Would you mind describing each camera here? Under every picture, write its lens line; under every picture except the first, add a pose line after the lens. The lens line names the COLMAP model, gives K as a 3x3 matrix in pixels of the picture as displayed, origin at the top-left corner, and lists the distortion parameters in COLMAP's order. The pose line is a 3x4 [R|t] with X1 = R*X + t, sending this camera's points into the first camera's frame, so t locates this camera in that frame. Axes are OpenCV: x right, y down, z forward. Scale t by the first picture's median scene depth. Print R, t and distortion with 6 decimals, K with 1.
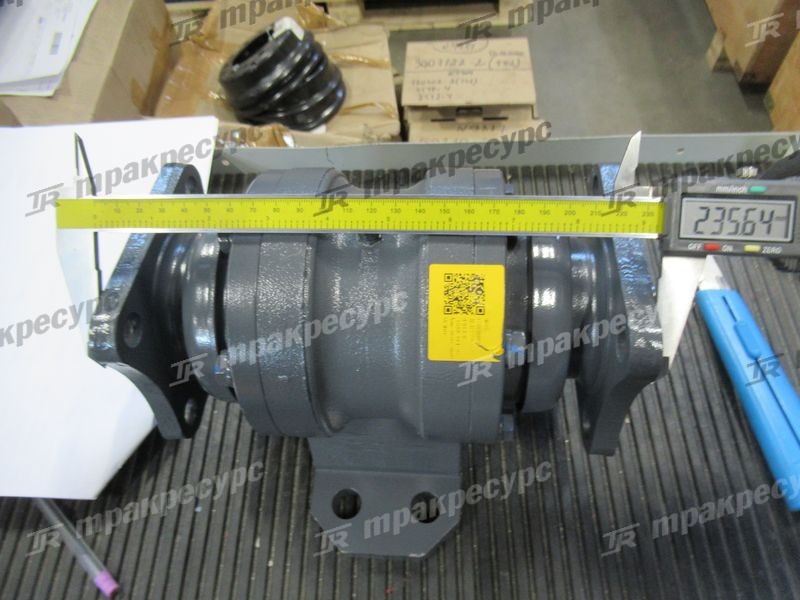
lens RADIAL K [[662.3, 0, 354.3], [0, 662.3, 108.1], [0, 0, 1]] dist [0.007692, 0.044084]
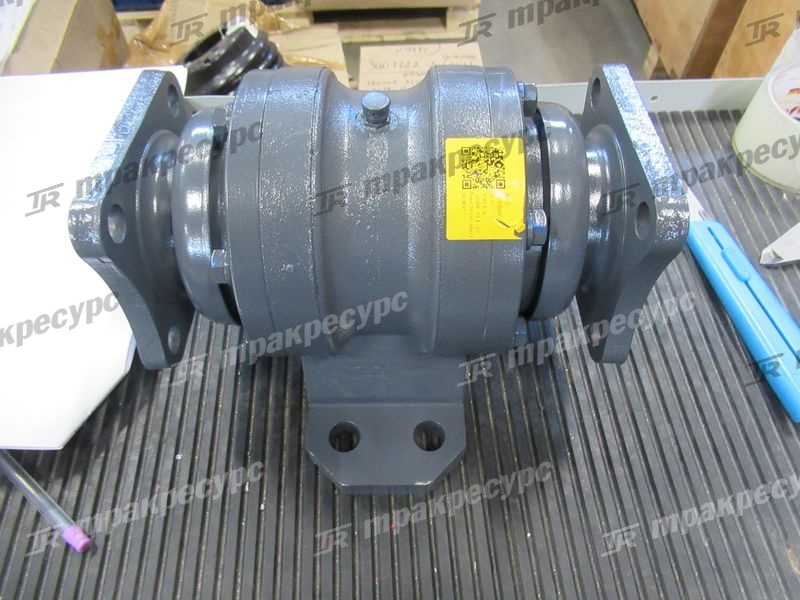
lens RADIAL K [[662.3, 0, 354.3], [0, 662.3, 108.1], [0, 0, 1]] dist [0.007692, 0.044084]
pose [[0.996110, -0.009506, 0.087603, -0.070574], [0.013979, 0.998621, -0.050598, 0.175452], [-0.087001, 0.051625, 0.994870, 0.057055]]
